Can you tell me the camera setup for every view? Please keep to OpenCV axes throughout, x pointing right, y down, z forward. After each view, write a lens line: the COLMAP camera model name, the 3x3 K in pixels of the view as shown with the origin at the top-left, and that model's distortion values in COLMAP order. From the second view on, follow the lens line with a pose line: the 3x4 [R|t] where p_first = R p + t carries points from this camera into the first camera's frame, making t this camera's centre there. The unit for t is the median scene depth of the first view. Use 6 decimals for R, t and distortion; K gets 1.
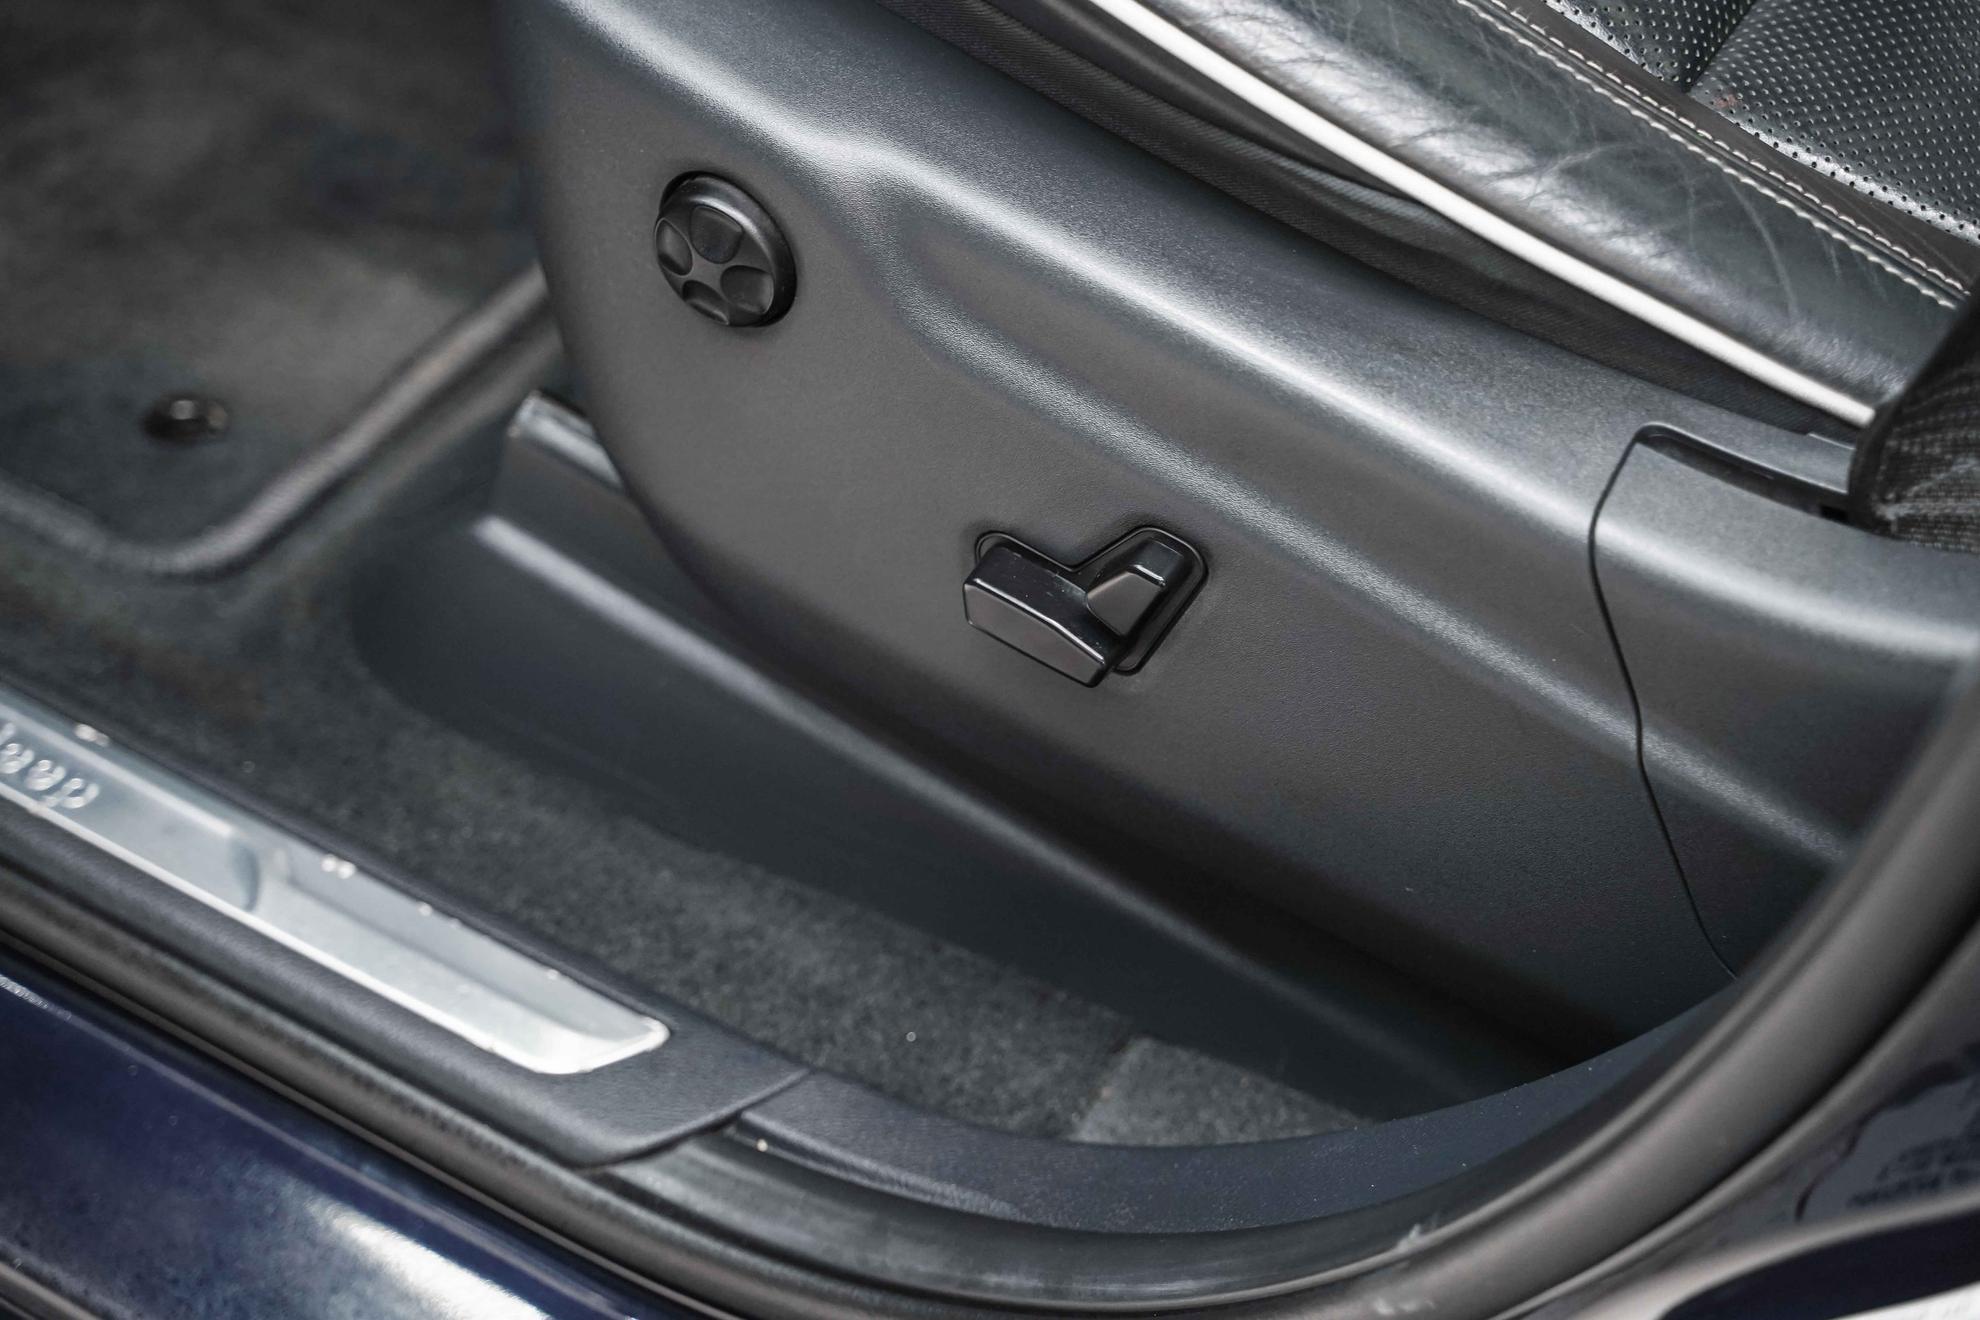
lens RADIAL K [[3902.6, 0, 989.4], [0, 3902.6, 658.5], [0, 0, 1]] dist [-0.037971, 0.000000]
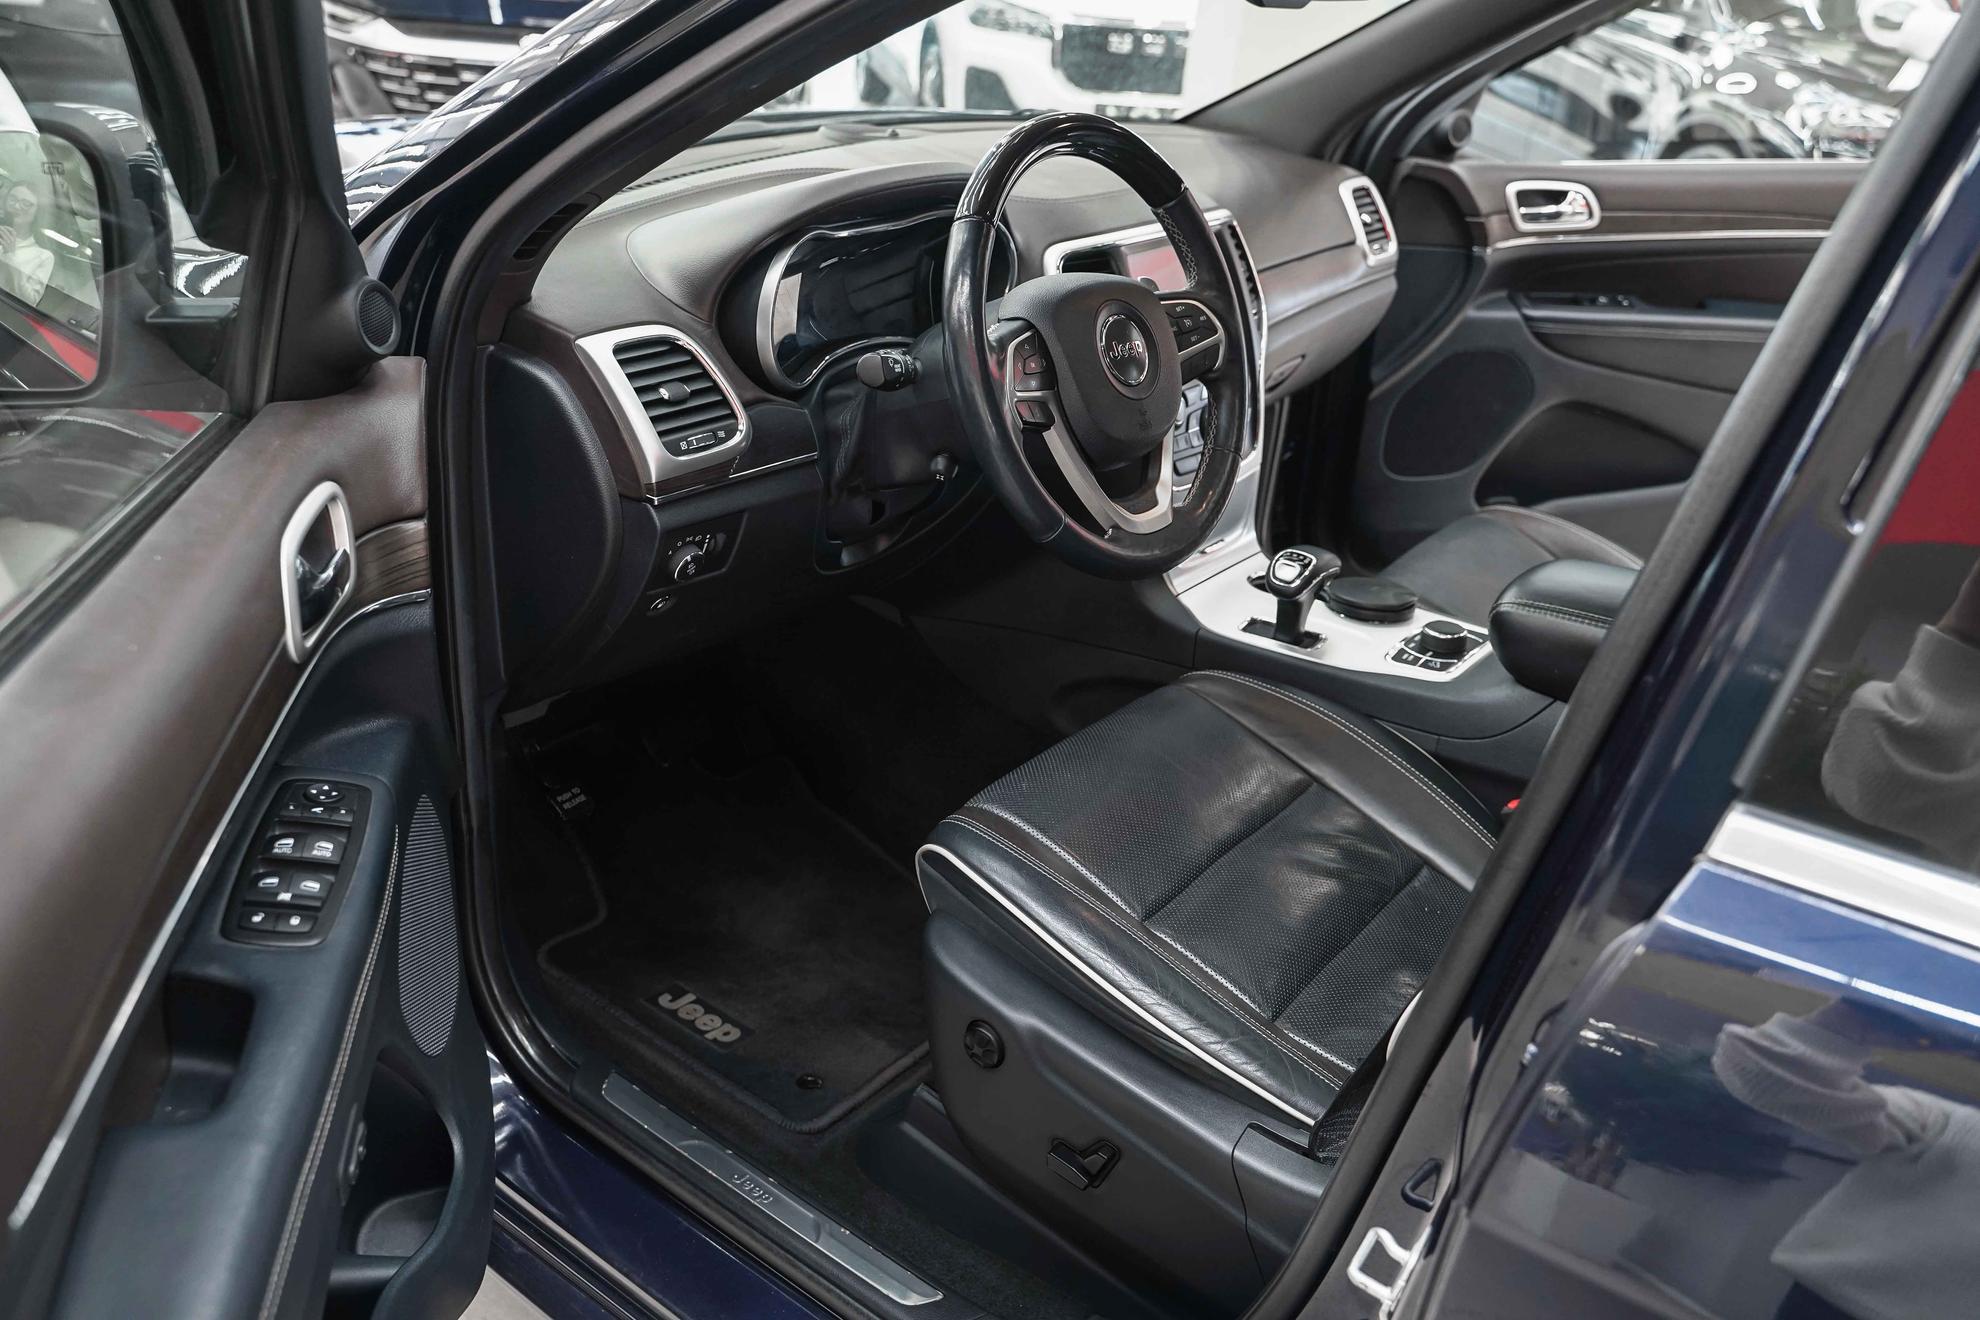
lens RADIAL K [[1619.6, 0, 981.0], [0, 1619.6, 650.8], [0, 0, 1]] dist [-0.014015, 0.001670]
pose [[0.993654, 0.066496, -0.090718, 0.033165], [-0.092773, 0.940544, -0.326756, 0.032086], [0.063596, 0.333099, 0.940745, -0.422901]]
